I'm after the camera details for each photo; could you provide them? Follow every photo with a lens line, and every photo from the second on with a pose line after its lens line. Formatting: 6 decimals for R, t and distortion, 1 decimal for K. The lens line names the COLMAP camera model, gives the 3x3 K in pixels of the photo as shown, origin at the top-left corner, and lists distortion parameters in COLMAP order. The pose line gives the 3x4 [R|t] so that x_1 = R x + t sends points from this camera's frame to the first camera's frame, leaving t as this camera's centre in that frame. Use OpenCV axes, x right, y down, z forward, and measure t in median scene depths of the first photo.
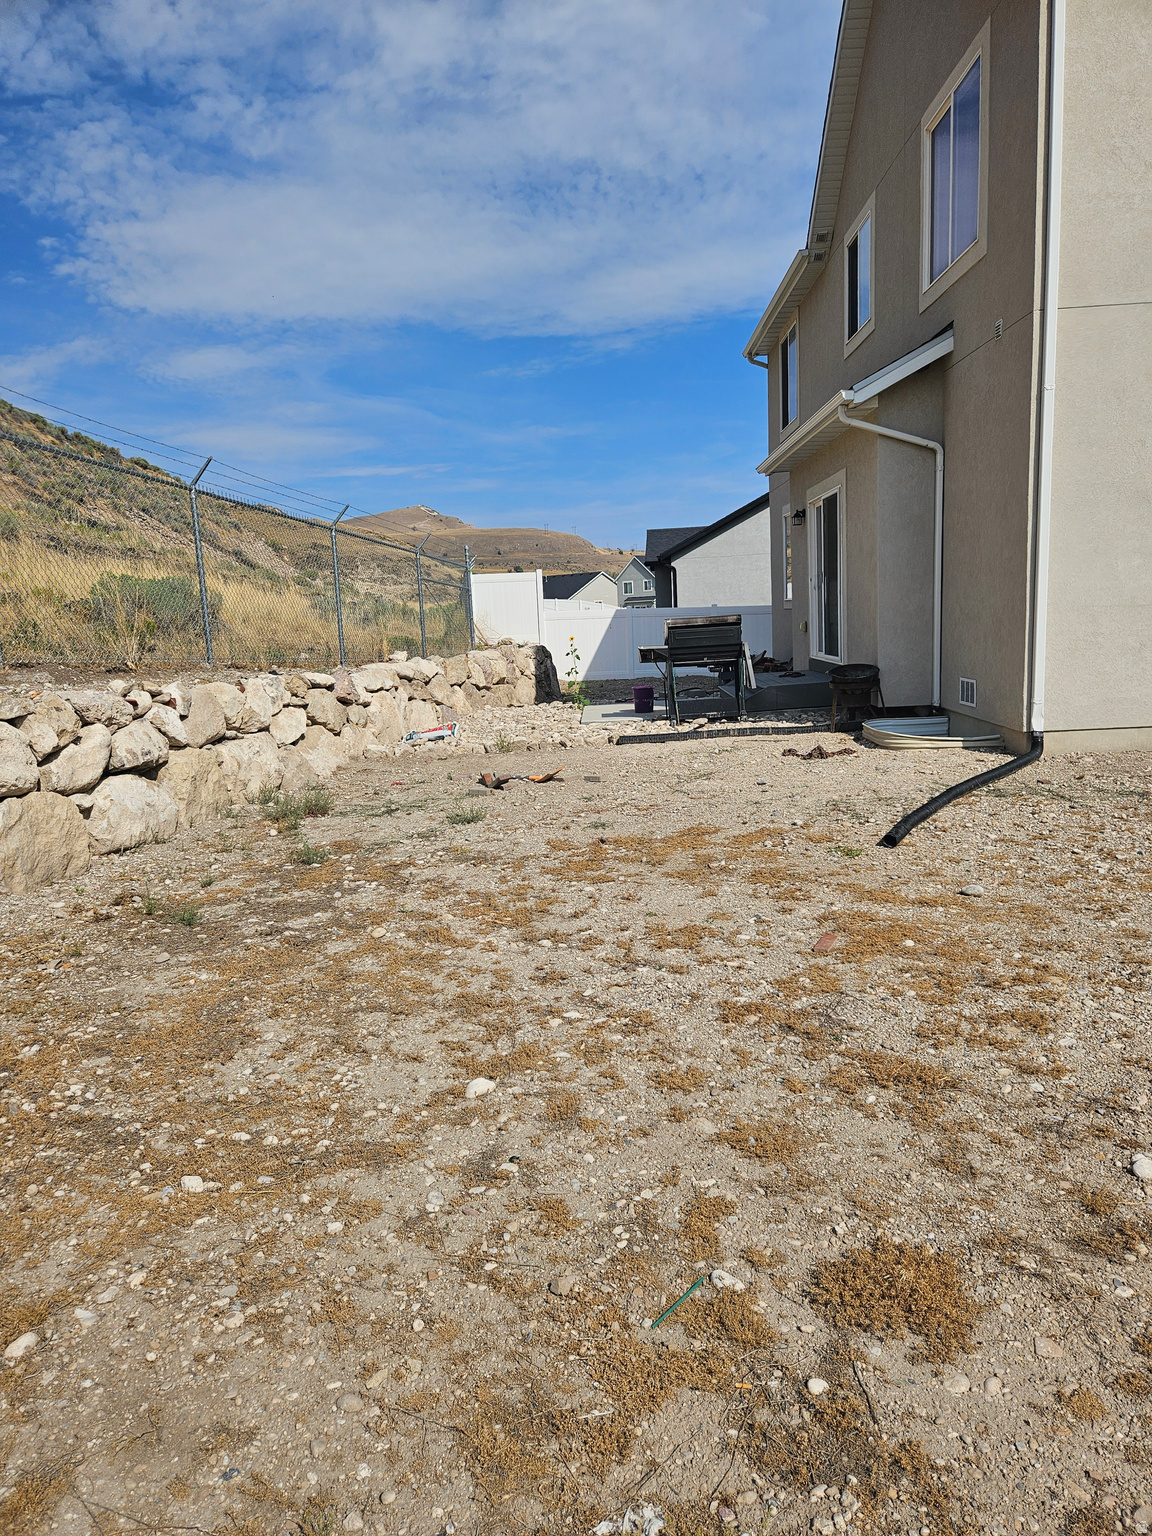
lens RADIAL K [[1050.2, 0, 573.4], [0, 1050.2, 764.1], [0, 0, 1]] dist [0.076092, -0.073114]
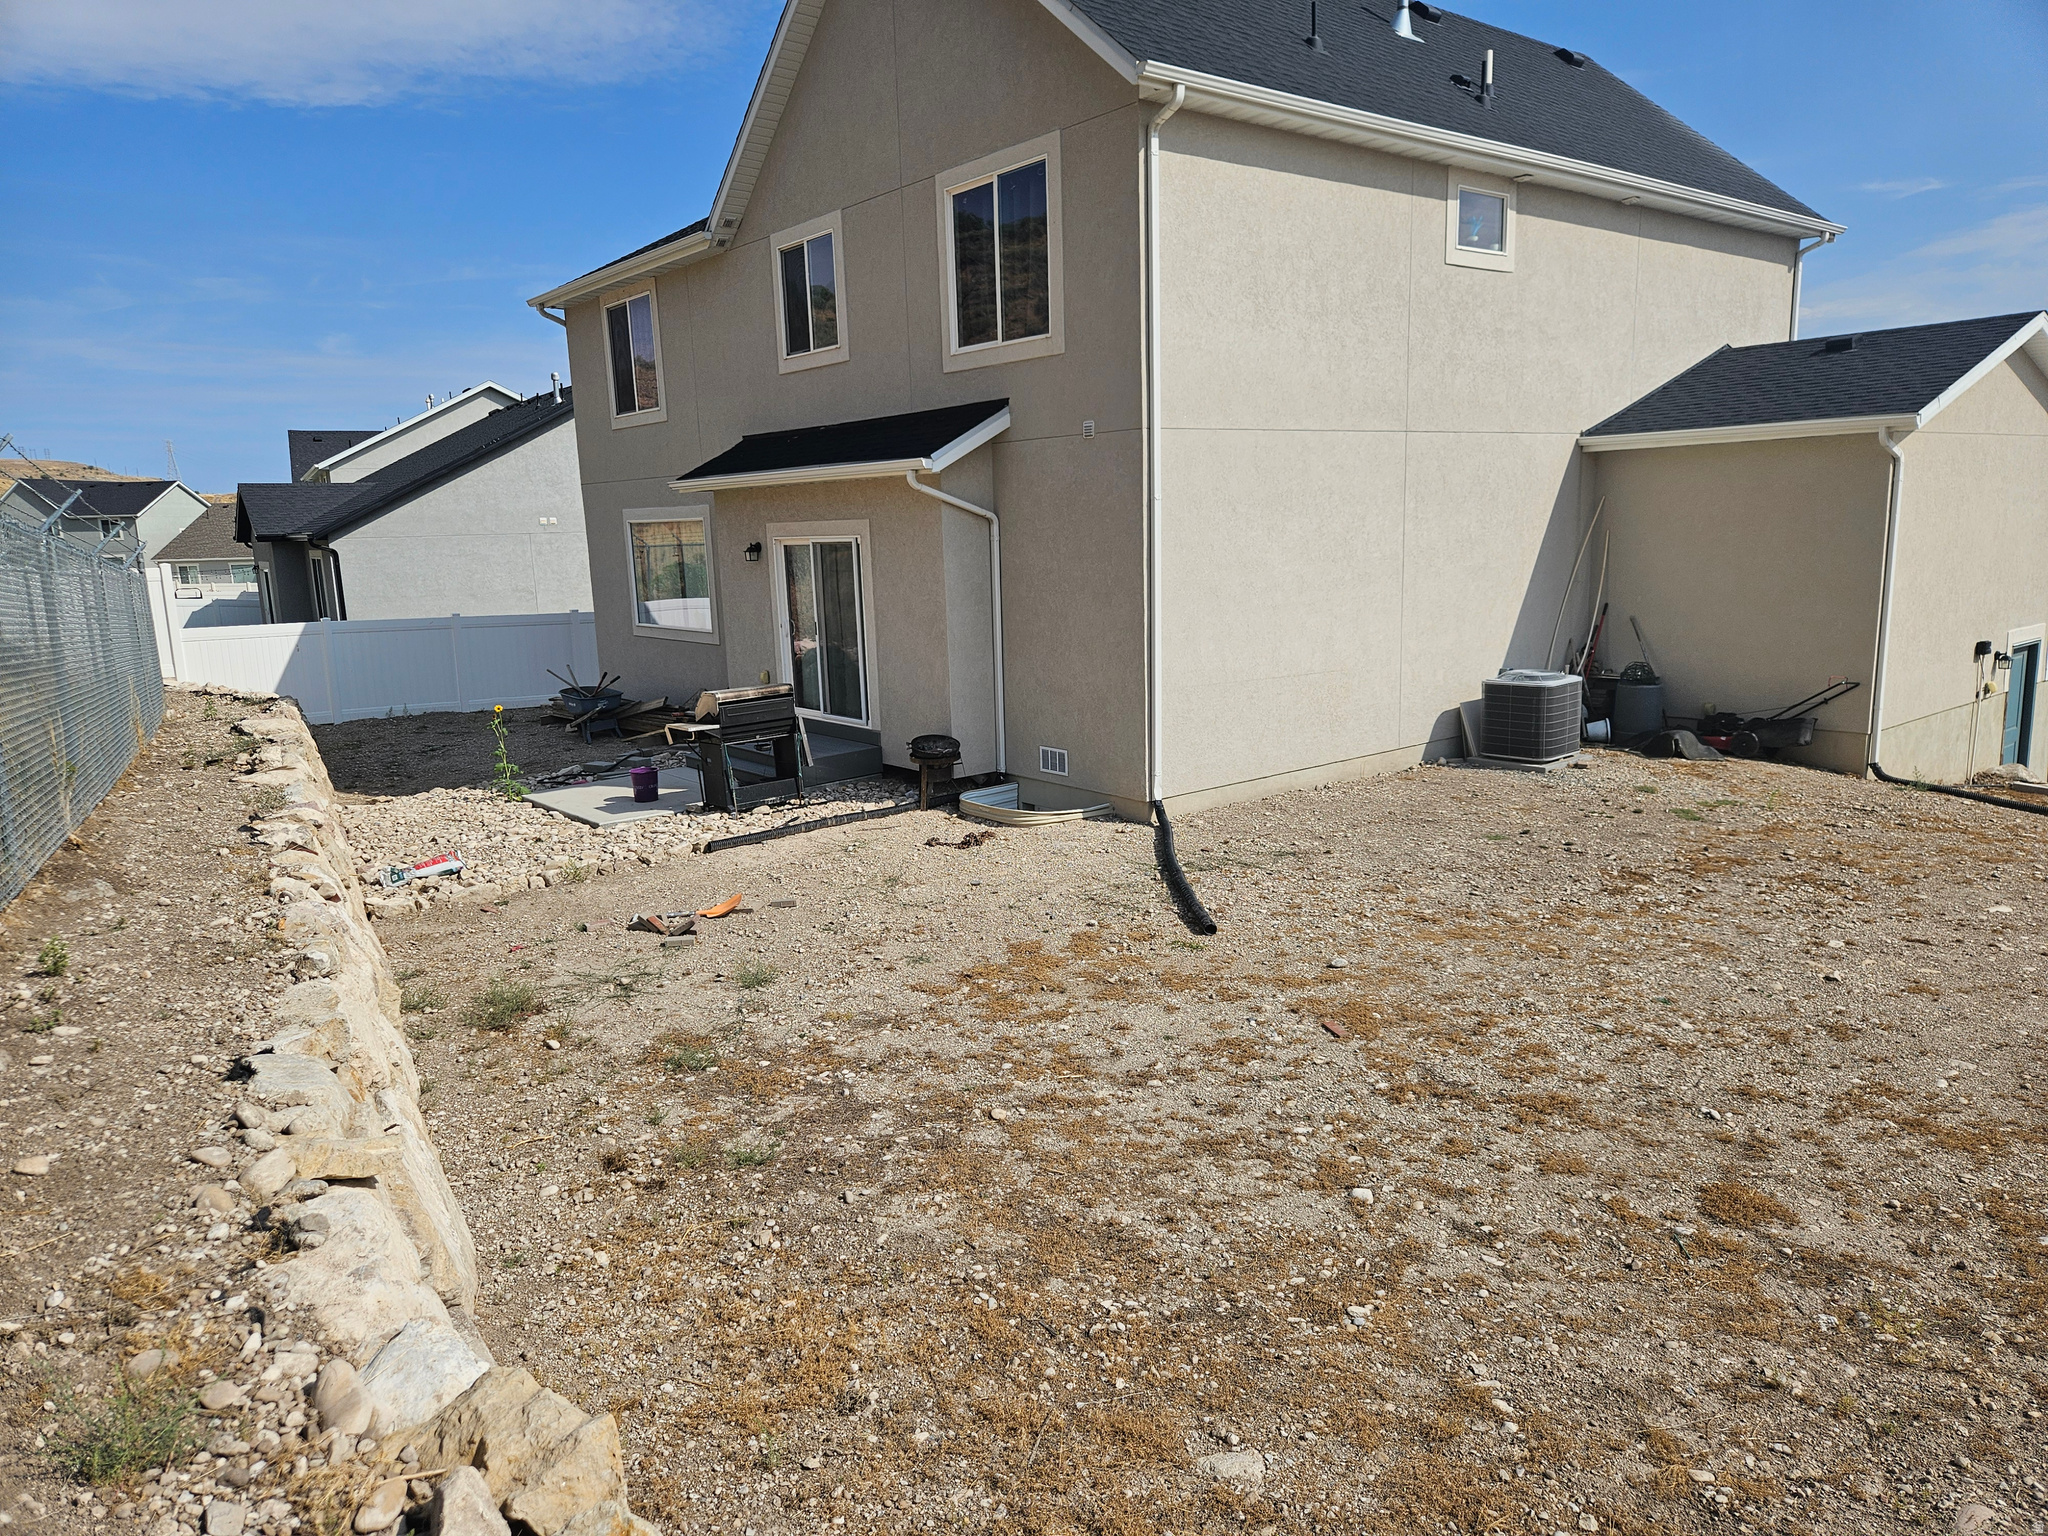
lens RADIAL K [[1400.3, 0, 1016.6], [0, 1400.3, 810.3], [0, 0, 1]] dist [0.076092, -0.073114]
pose [[0.759173, -0.115444, 0.640569, -0.917567], [0.092116, 0.993296, 0.069840, -0.203450], [-0.644337, 0.005986, 0.764718, -0.038404]]
